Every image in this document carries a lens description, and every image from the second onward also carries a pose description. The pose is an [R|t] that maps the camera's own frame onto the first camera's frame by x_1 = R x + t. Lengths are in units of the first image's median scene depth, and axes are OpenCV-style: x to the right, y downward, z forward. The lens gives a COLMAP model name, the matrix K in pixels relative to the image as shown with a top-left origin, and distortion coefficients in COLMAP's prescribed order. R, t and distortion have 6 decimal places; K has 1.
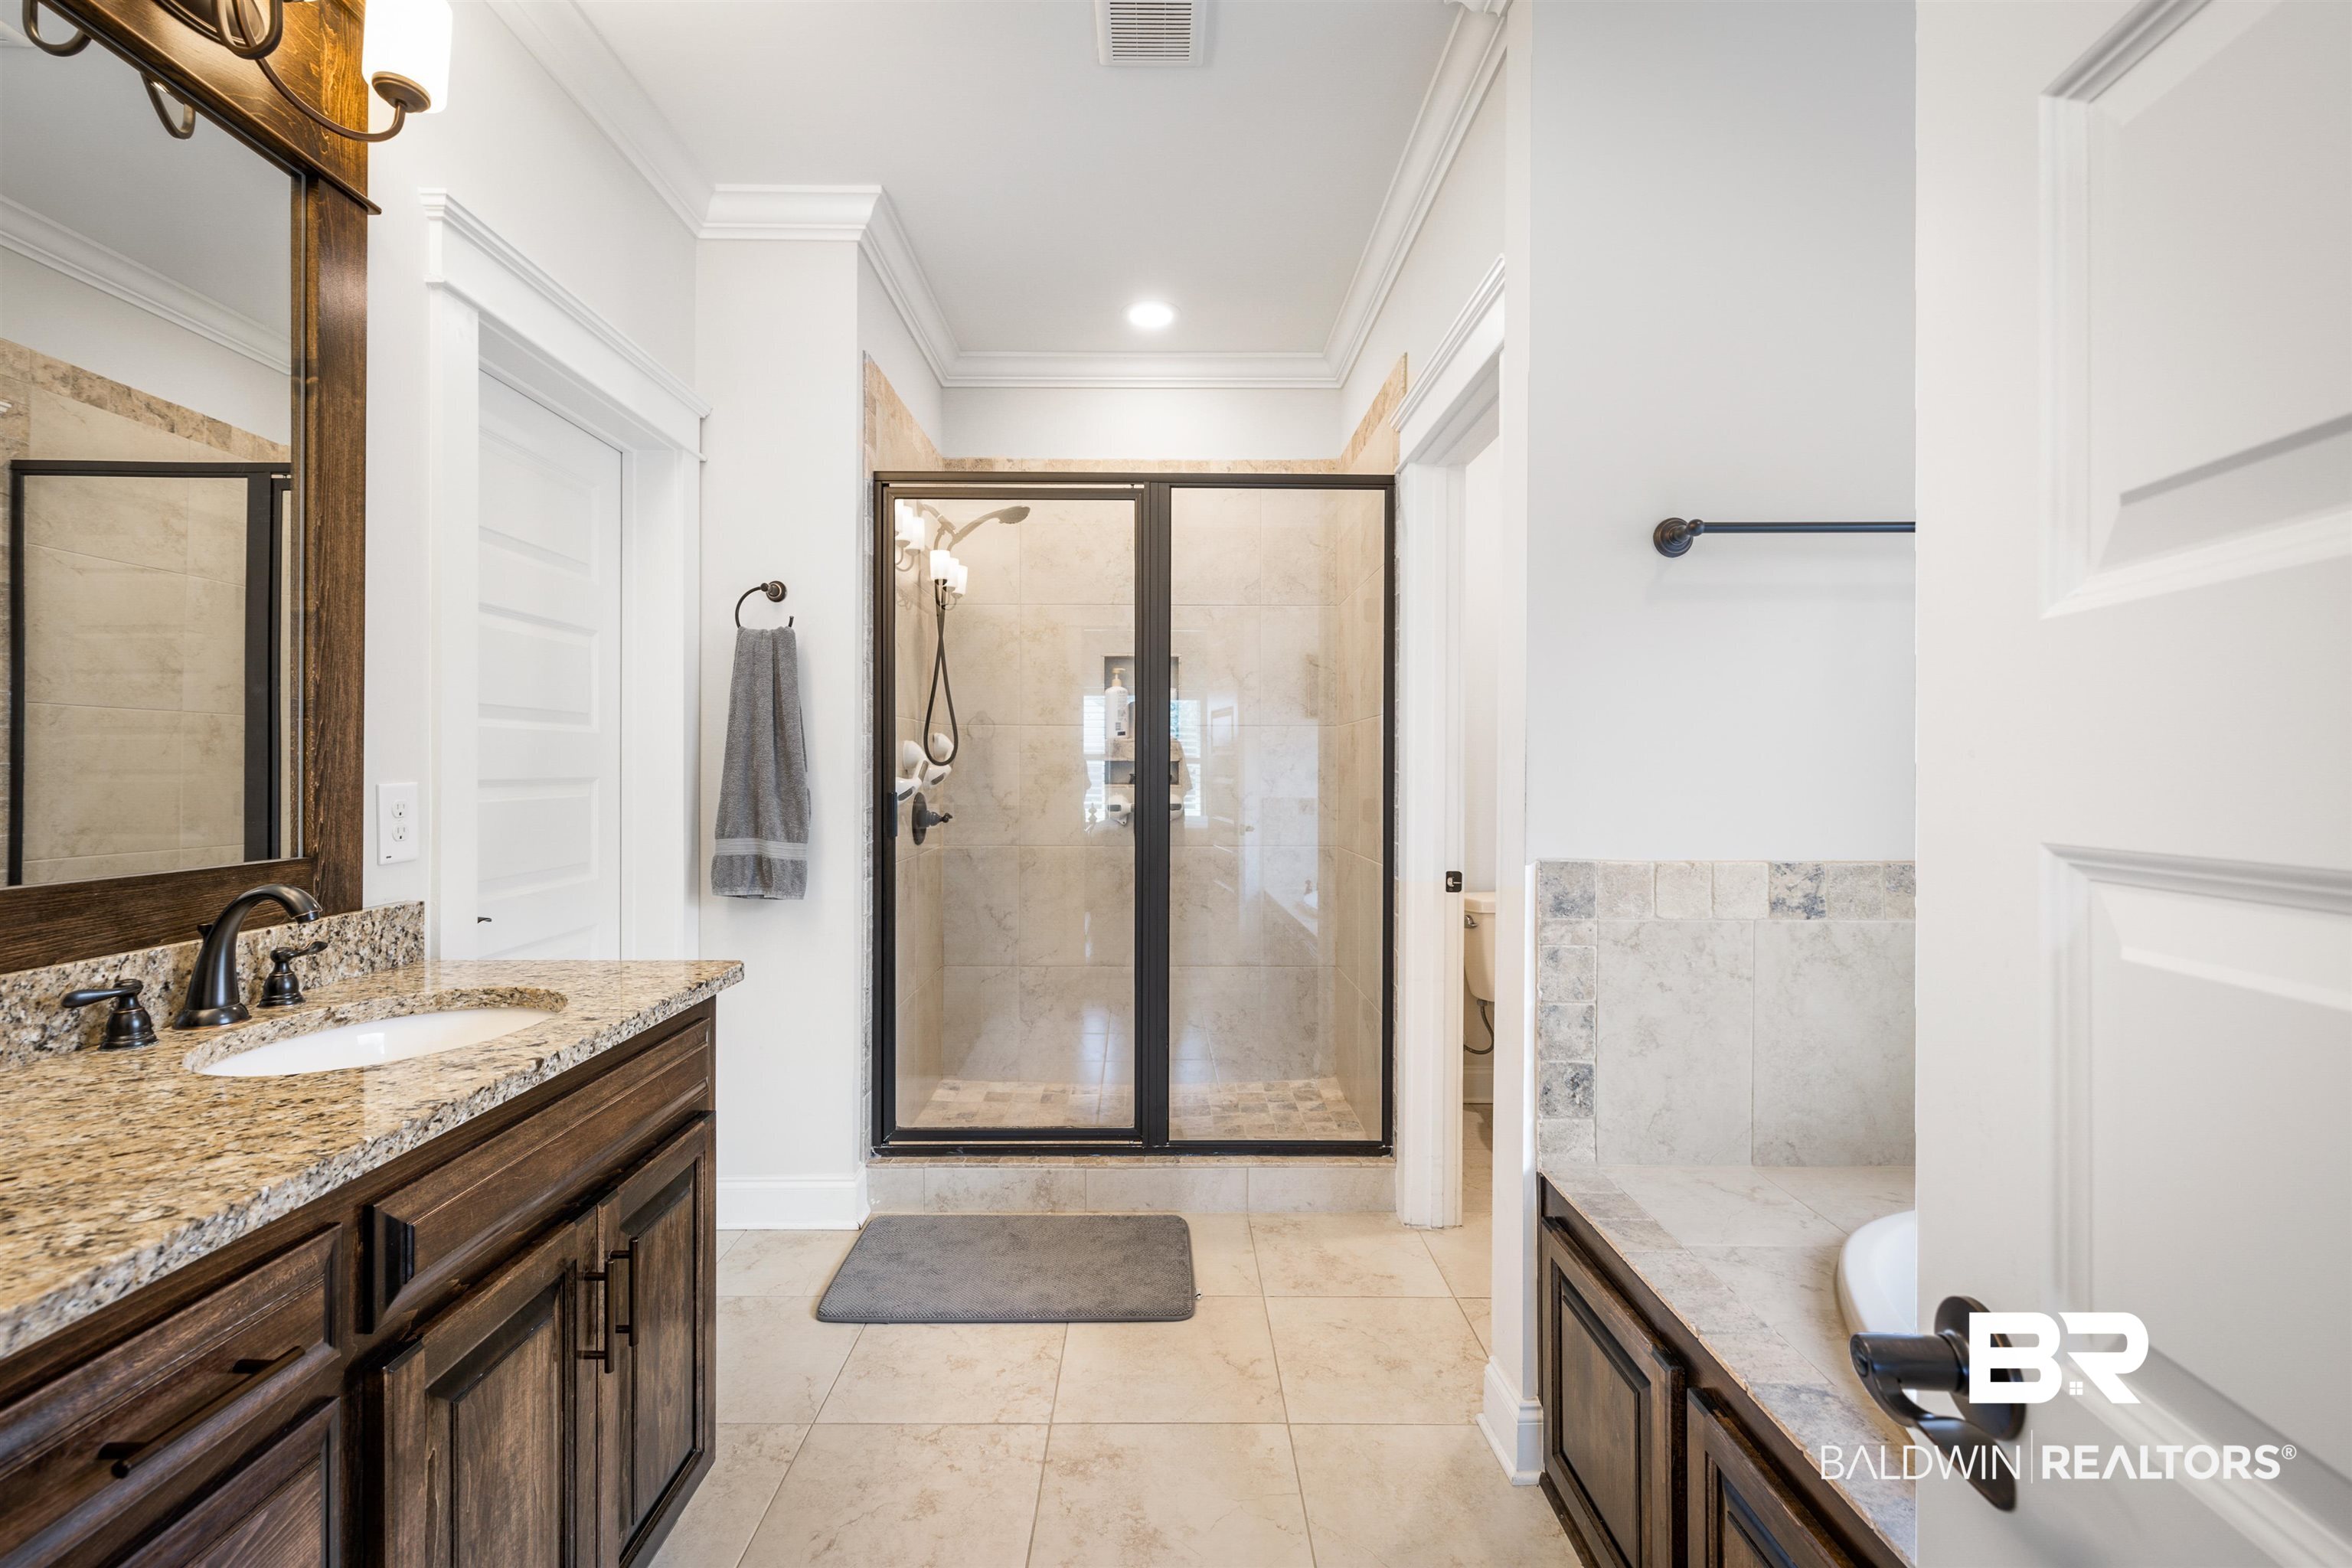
lens RADIAL K [[989.7, 0, 1171.7], [0, 989.7, 775.0], [0, 0, 1]] dist [-0.002456, 0.001067]
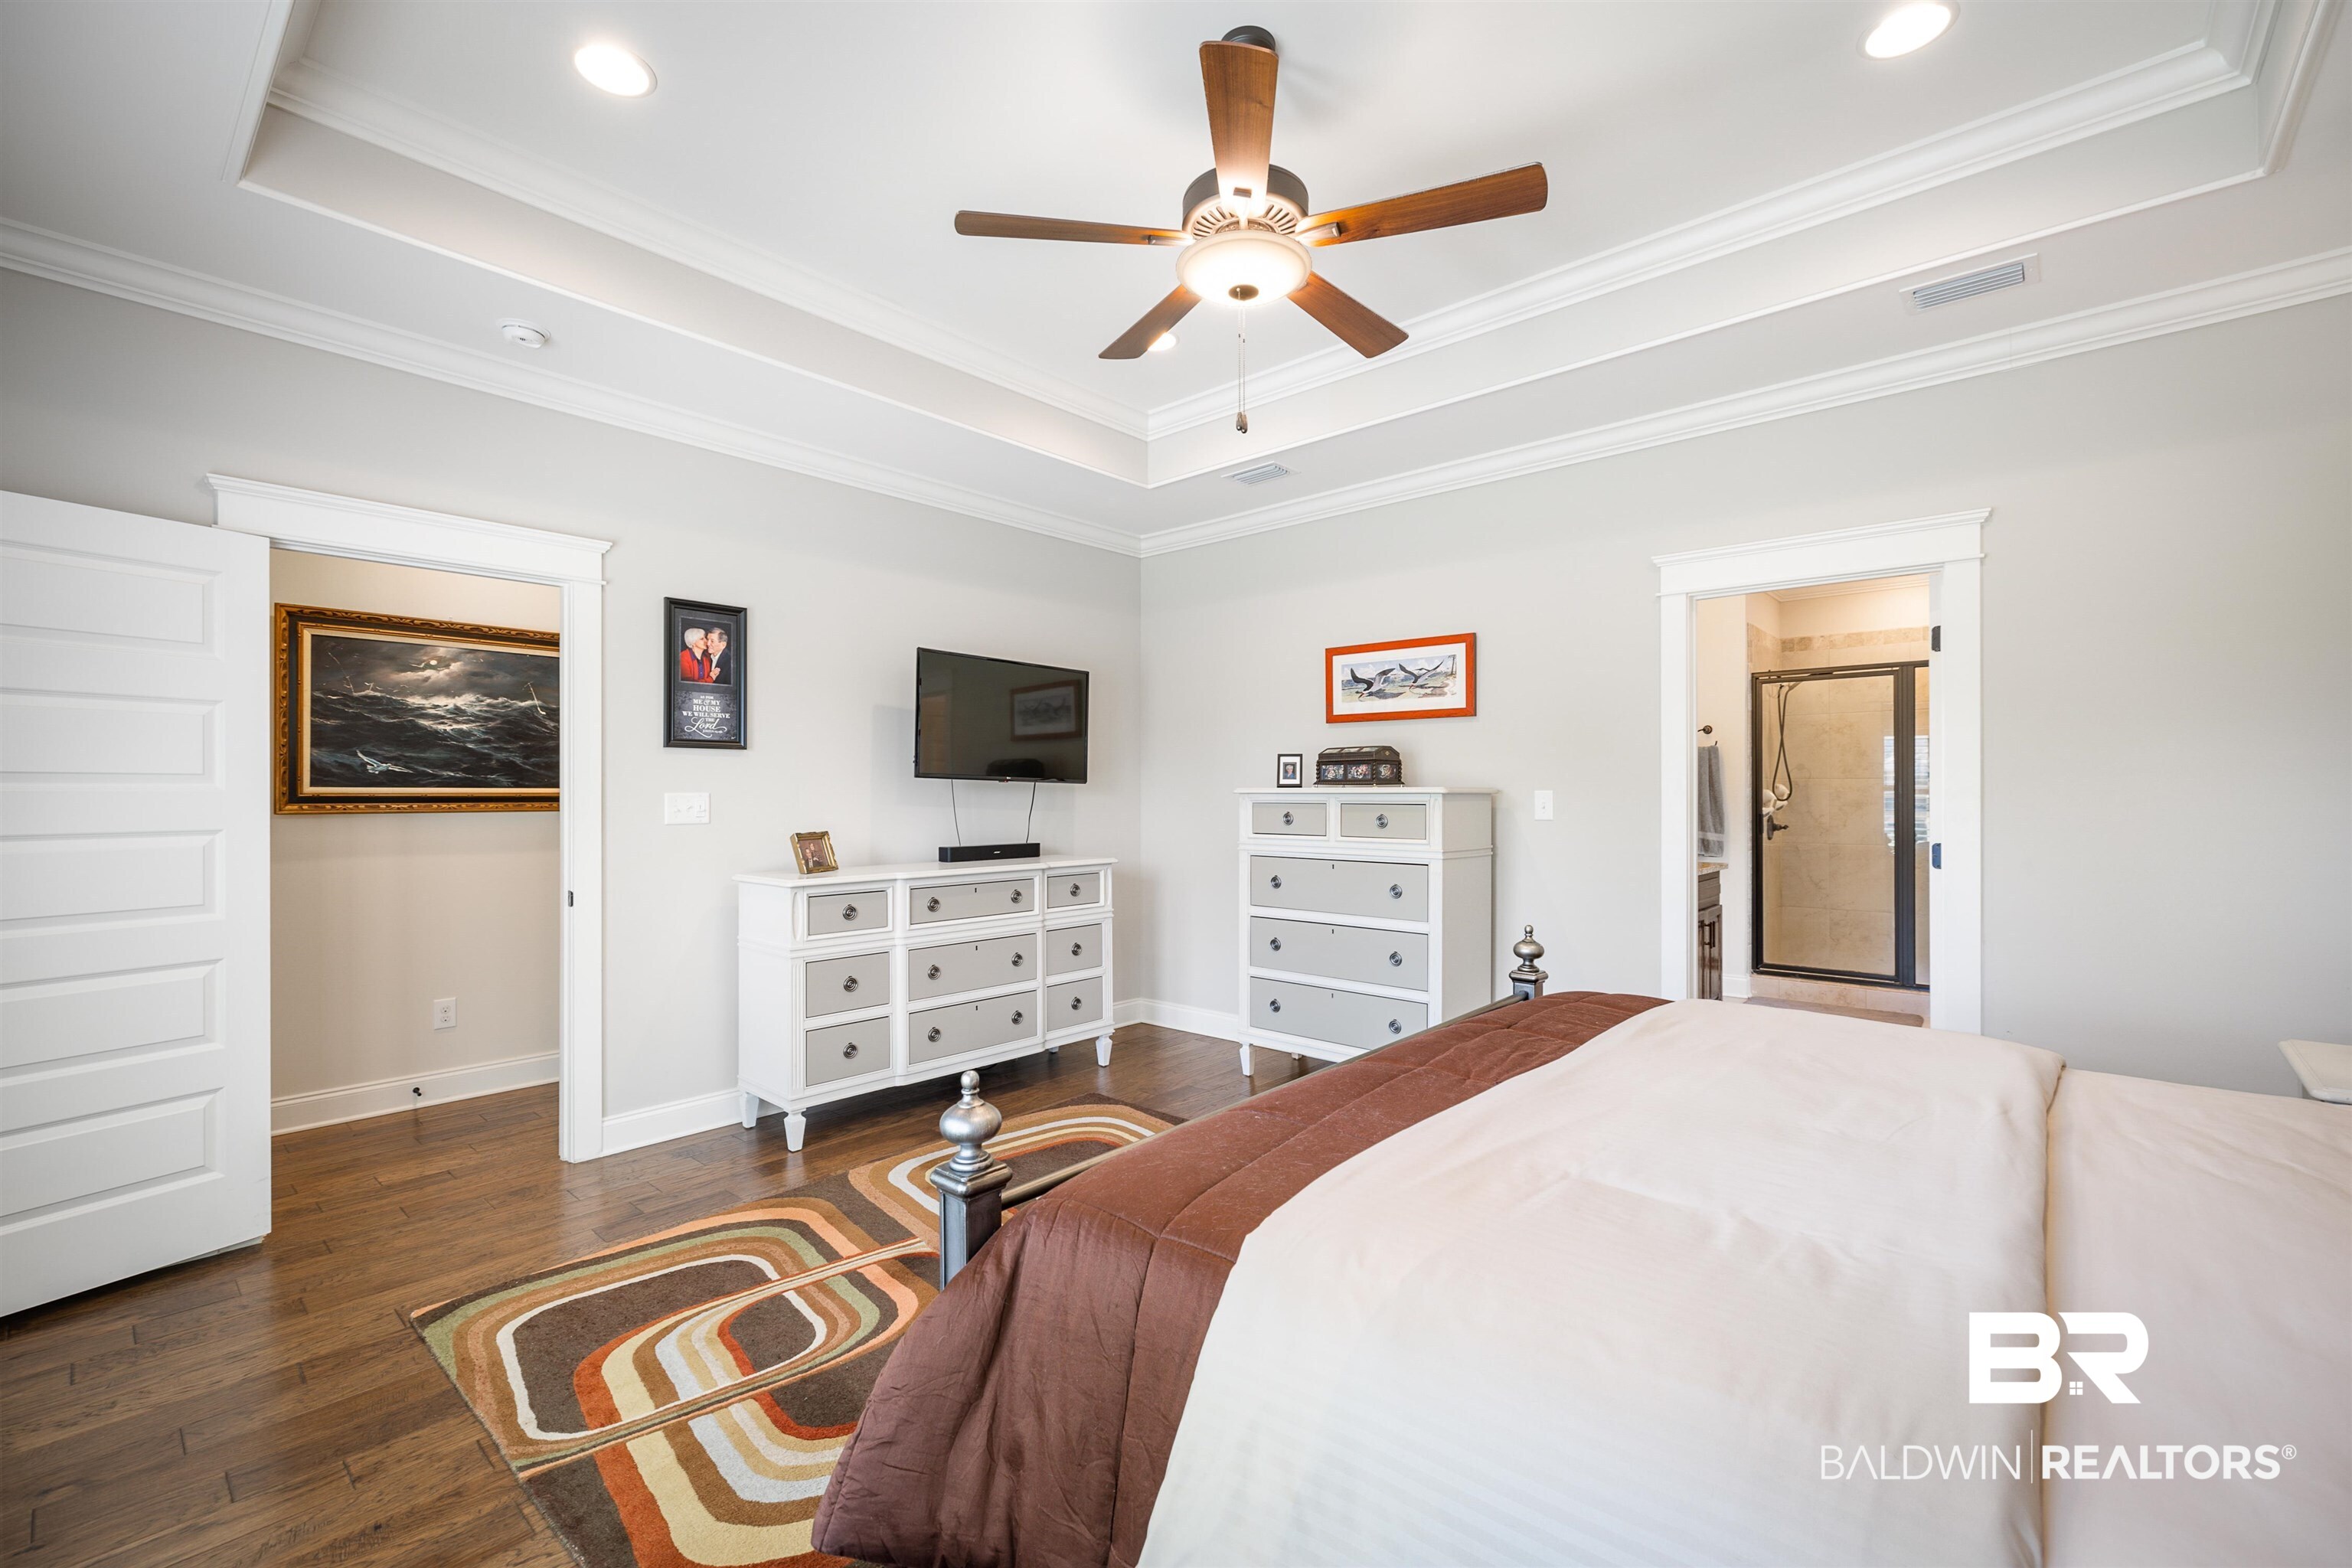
lens RADIAL K [[989.7, 0, 1159.8], [0, 989.7, 796.6], [0, 0, 1]] dist [-0.002456, 0.001067]
pose [[0.730037, -0.003264, -0.683400, 0.254338], [-0.001382, 0.999979, -0.006252, -0.005253], [0.683406, 0.005509, 0.730018, -1.569304]]
